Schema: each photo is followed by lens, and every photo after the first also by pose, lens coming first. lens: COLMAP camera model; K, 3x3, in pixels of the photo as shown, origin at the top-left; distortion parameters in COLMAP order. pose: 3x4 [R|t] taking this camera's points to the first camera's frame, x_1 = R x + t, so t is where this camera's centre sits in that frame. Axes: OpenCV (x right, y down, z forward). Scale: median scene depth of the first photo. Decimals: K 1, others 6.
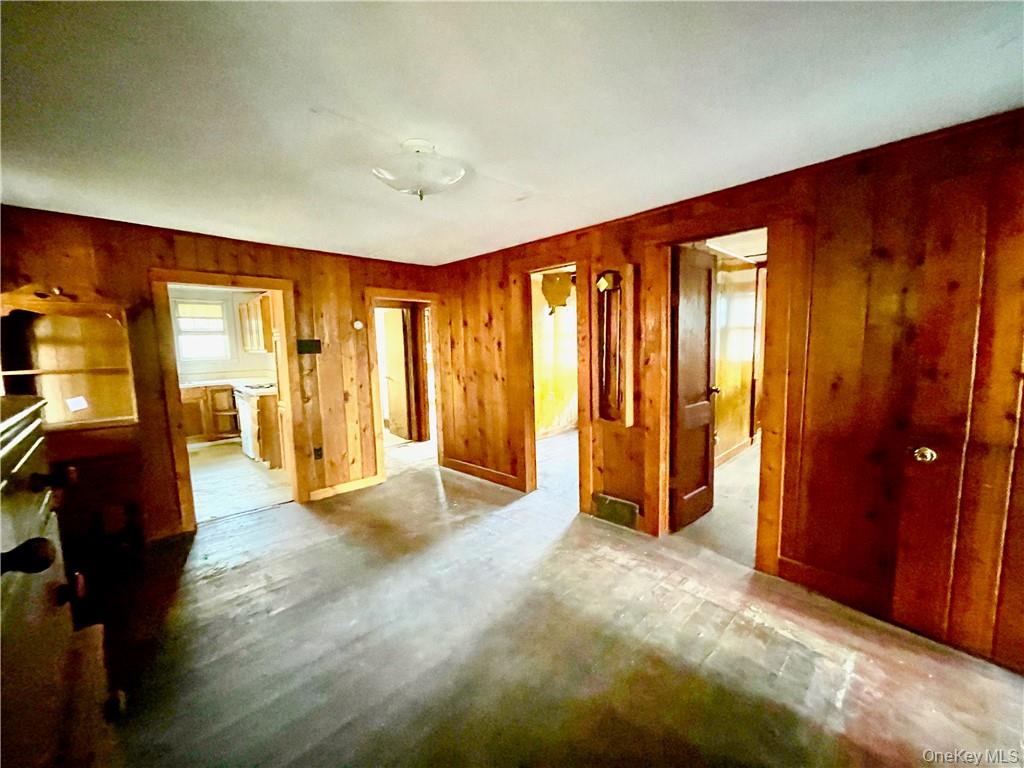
lens RADIAL K [[412.2, 0, 511.1], [0, 412.2, 387.7], [0, 0, 1]] dist [-0.007410, 0.000353]
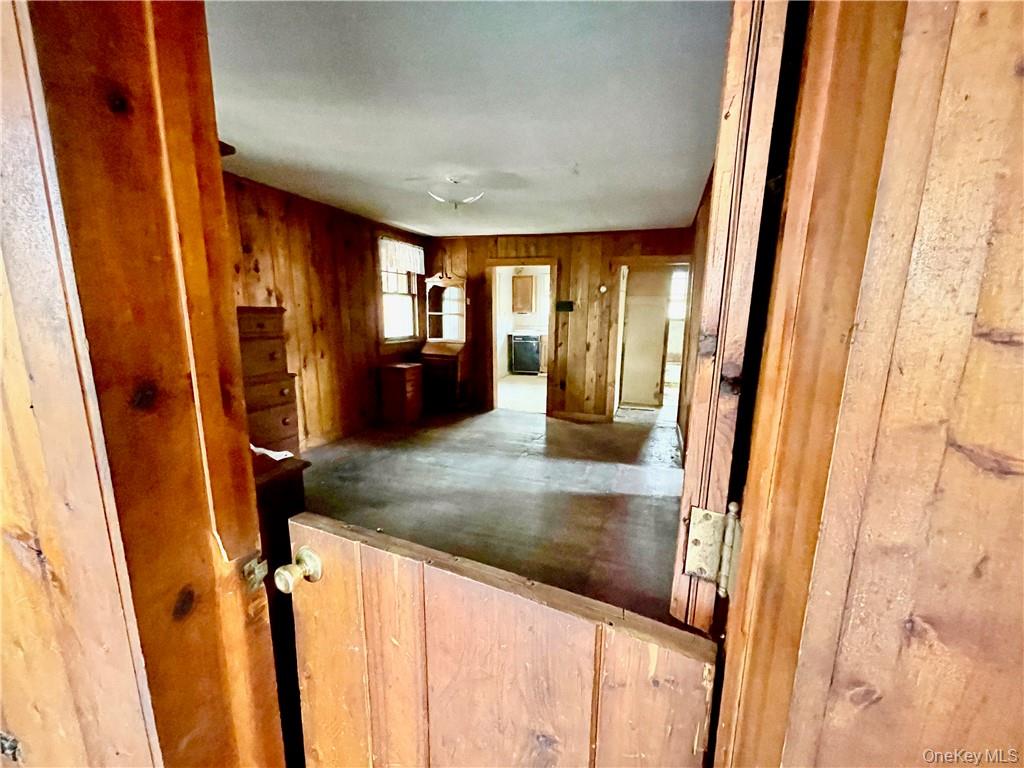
lens RADIAL K [[412.2, 0, 511.1], [0, 412.2, 387.7], [0, 0, 1]] dist [-0.007410, 0.000353]
pose [[0.442515, 0.188201, -0.876790, 0.661359], [-0.121507, 0.981297, 0.149309, -0.016061], [0.888491, 0.040465, 0.457106, 0.223344]]
